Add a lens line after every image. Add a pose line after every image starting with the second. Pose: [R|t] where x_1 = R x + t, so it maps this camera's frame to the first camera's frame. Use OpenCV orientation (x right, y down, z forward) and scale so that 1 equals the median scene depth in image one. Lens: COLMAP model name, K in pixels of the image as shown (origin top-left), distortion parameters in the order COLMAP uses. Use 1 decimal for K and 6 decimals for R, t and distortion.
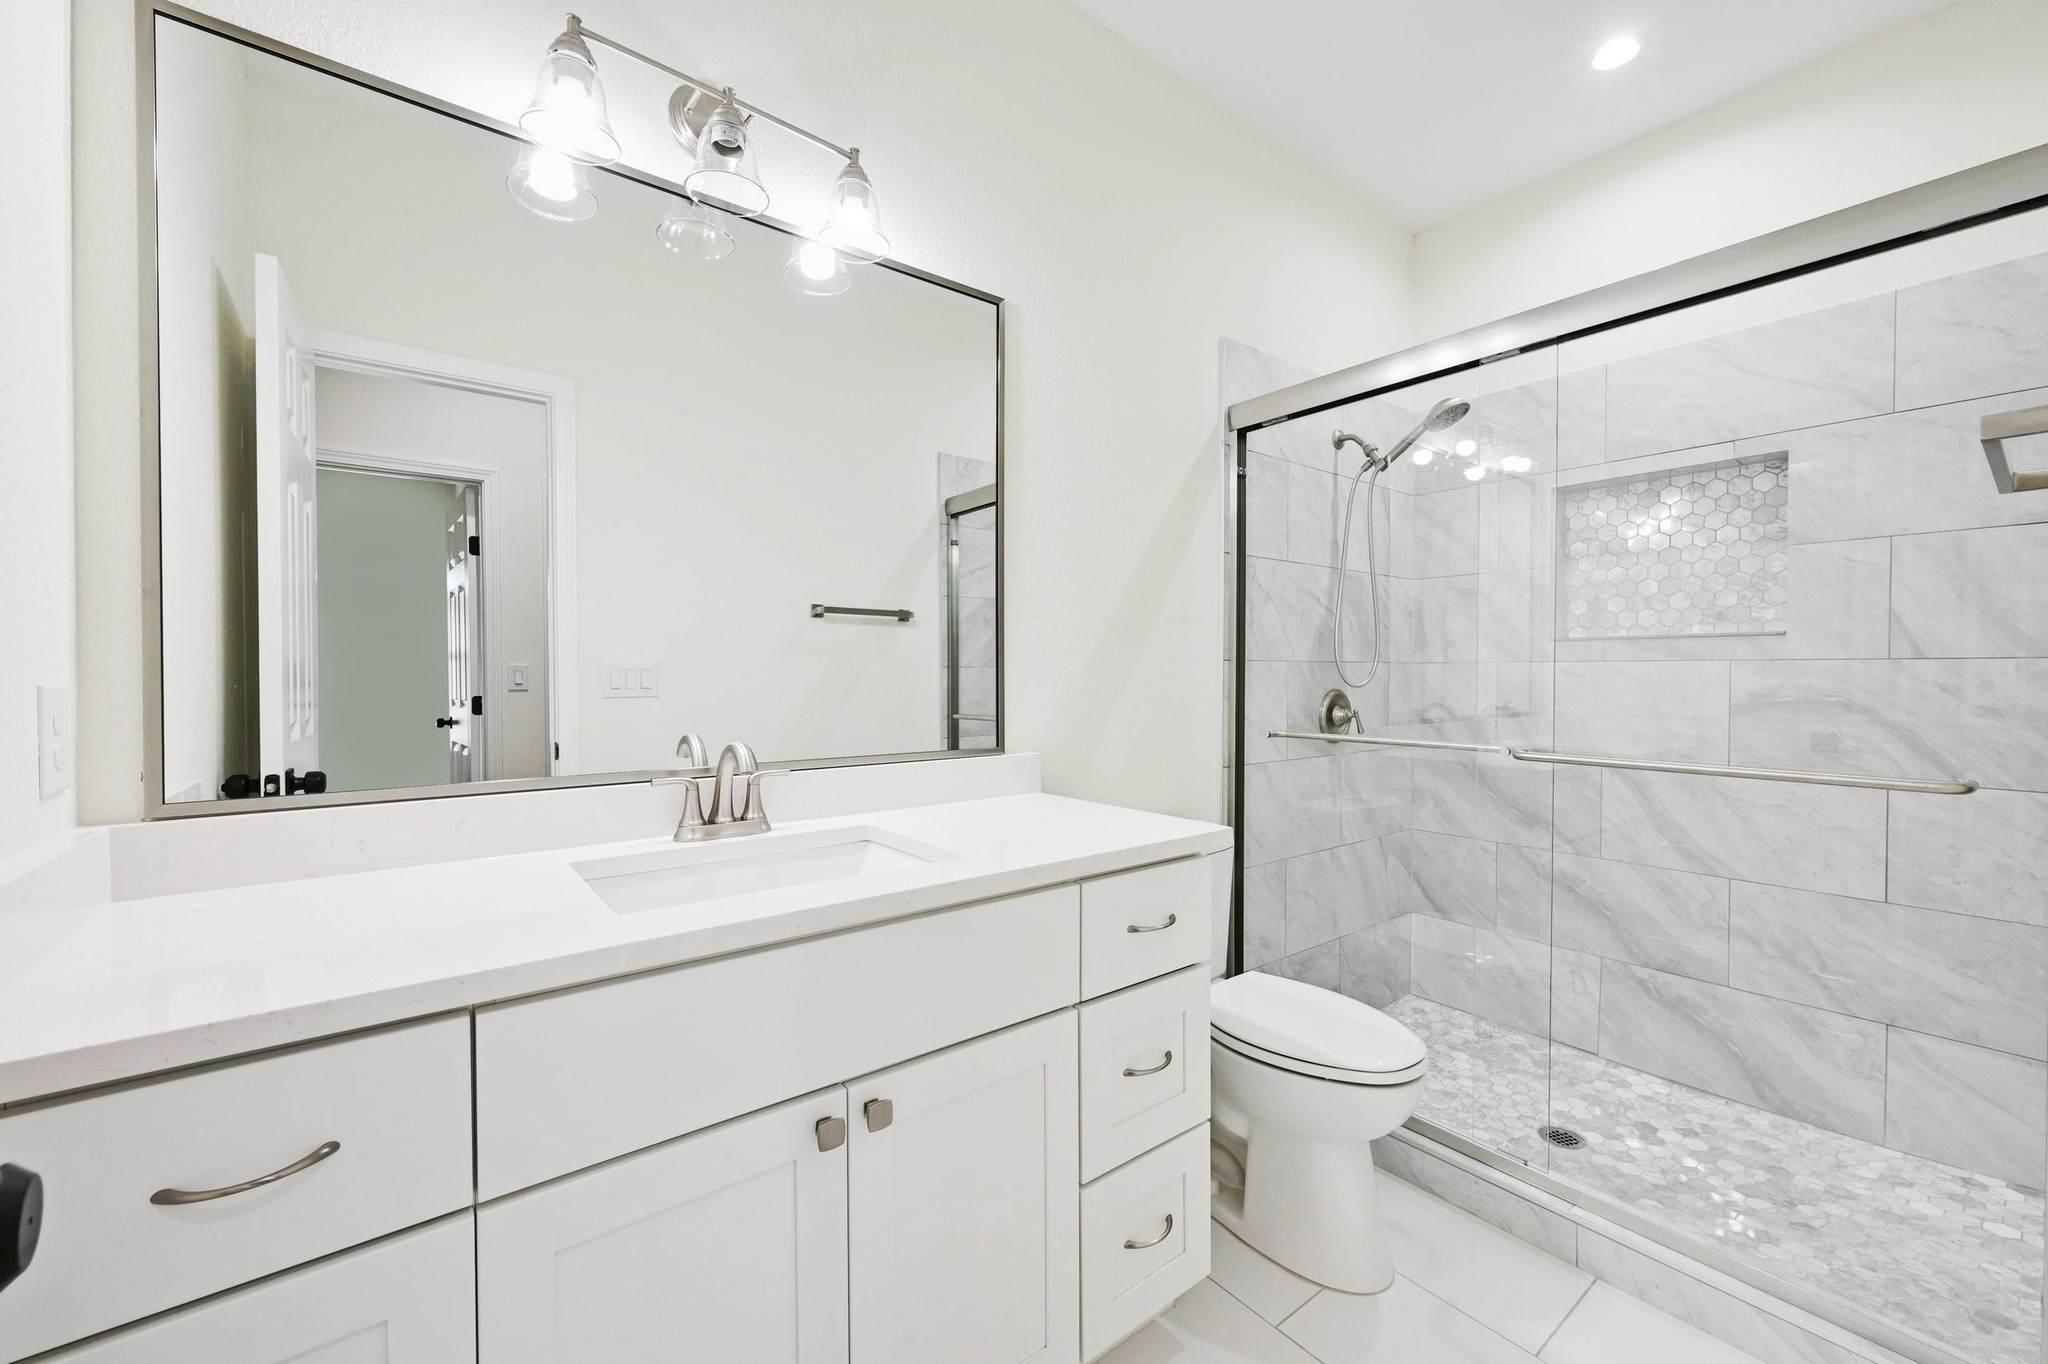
lens RADIAL K [[817.4, 0, 1026.9], [0, 817.4, 676.6], [0, 0, 1]] dist [-0.002345, -0.000156]
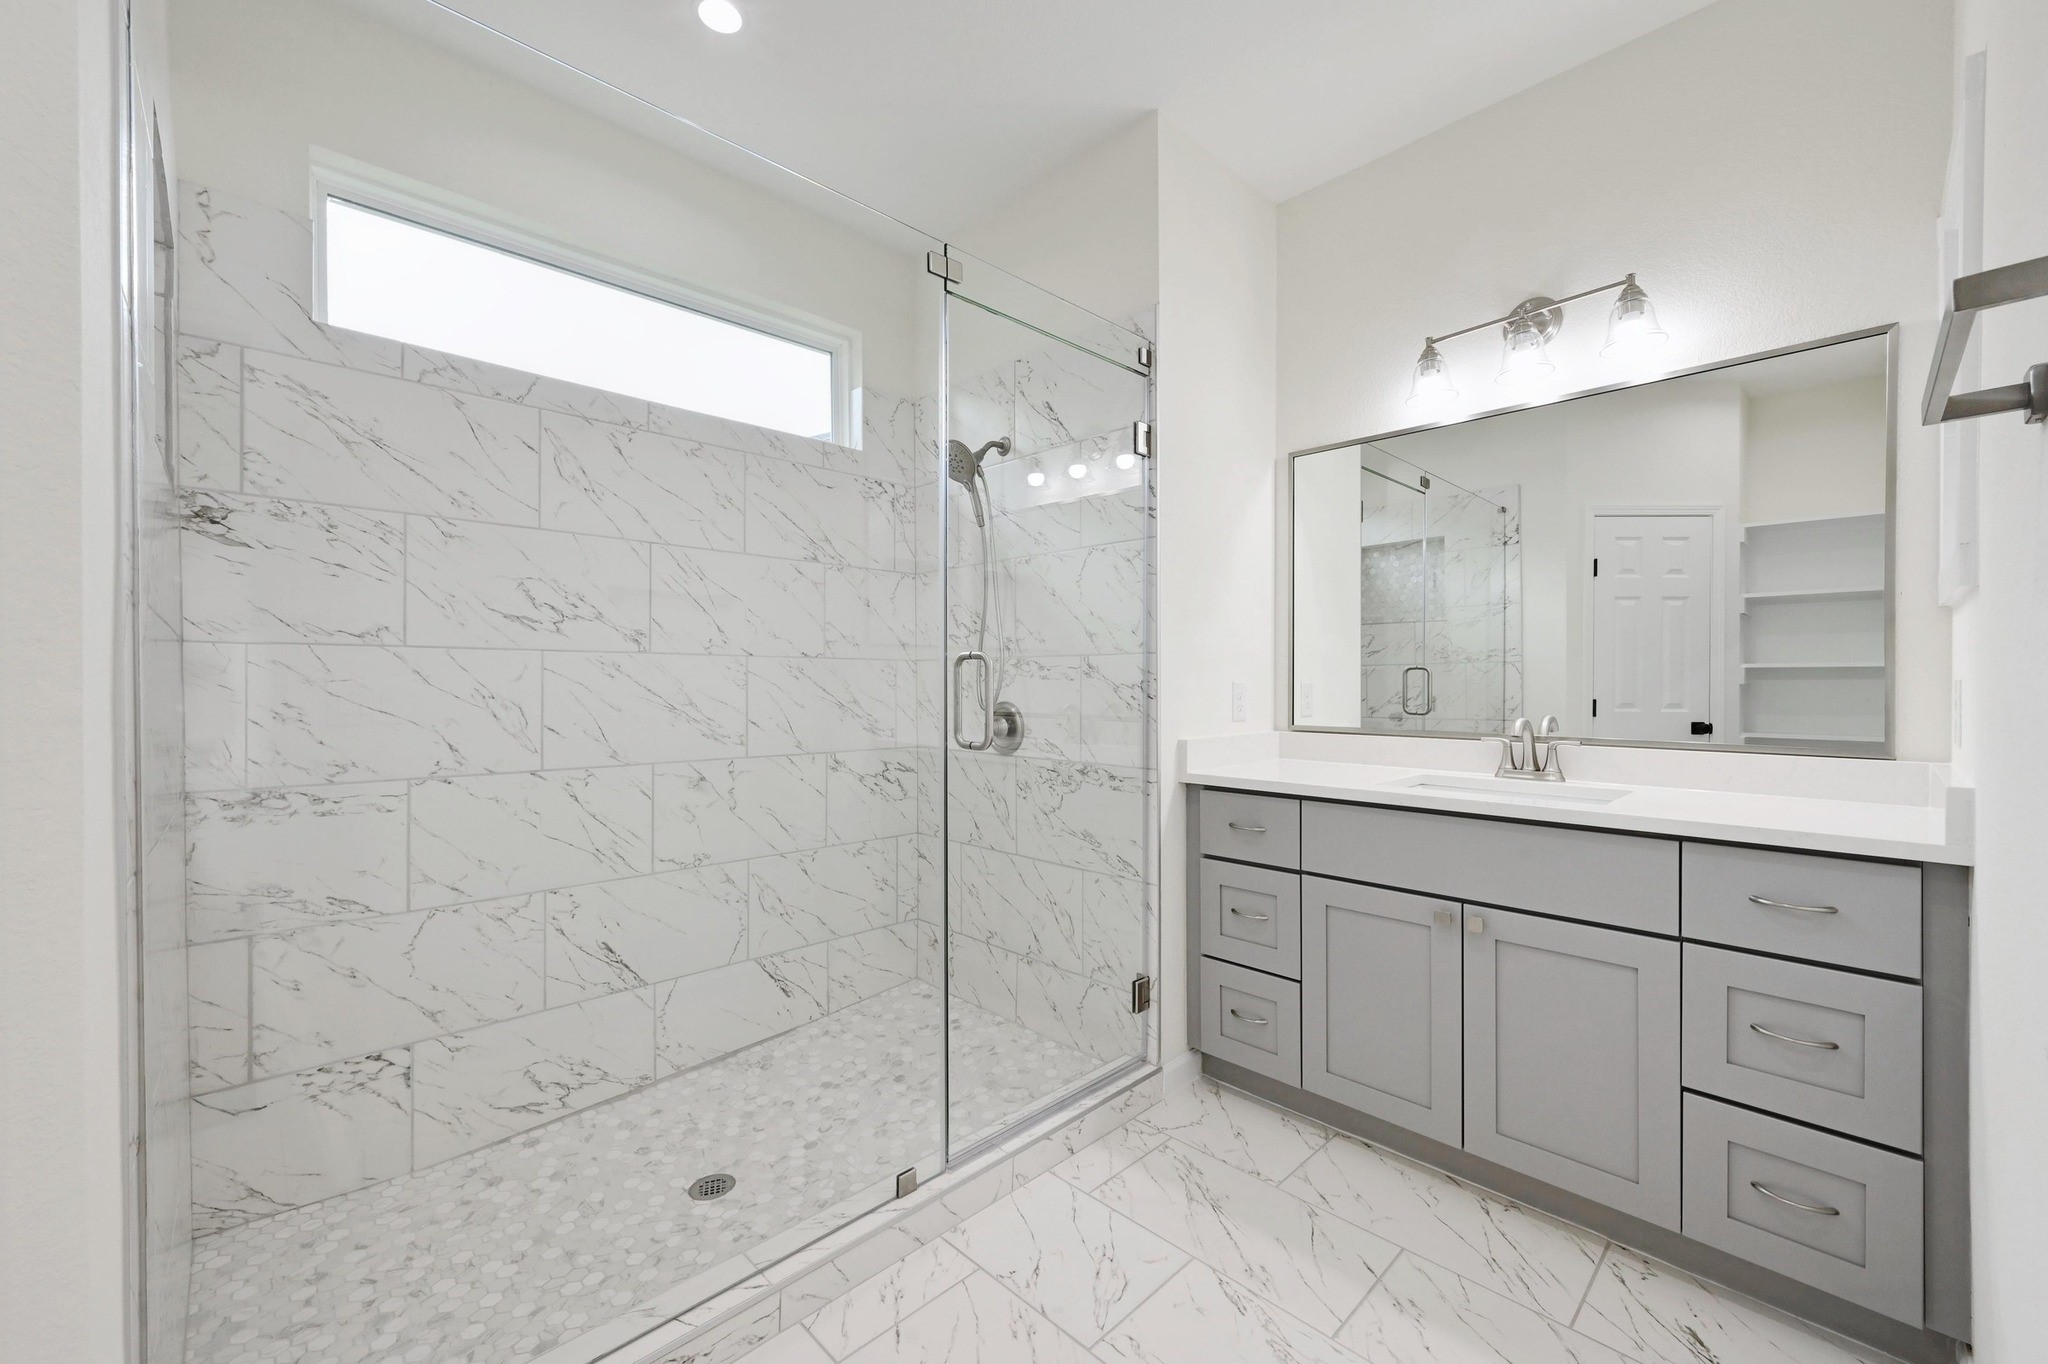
lens RADIAL K [[817.4, 0, 1026.9], [0, 817.4, 676.6], [0, 0, 1]] dist [-0.002345, -0.000156]
pose [[0.109692, 0.002576, -0.993962, 1.089012], [-0.010817, 0.999941, 0.001398, 0.011143], [0.993907, 0.010599, 0.109714, -0.114498]]
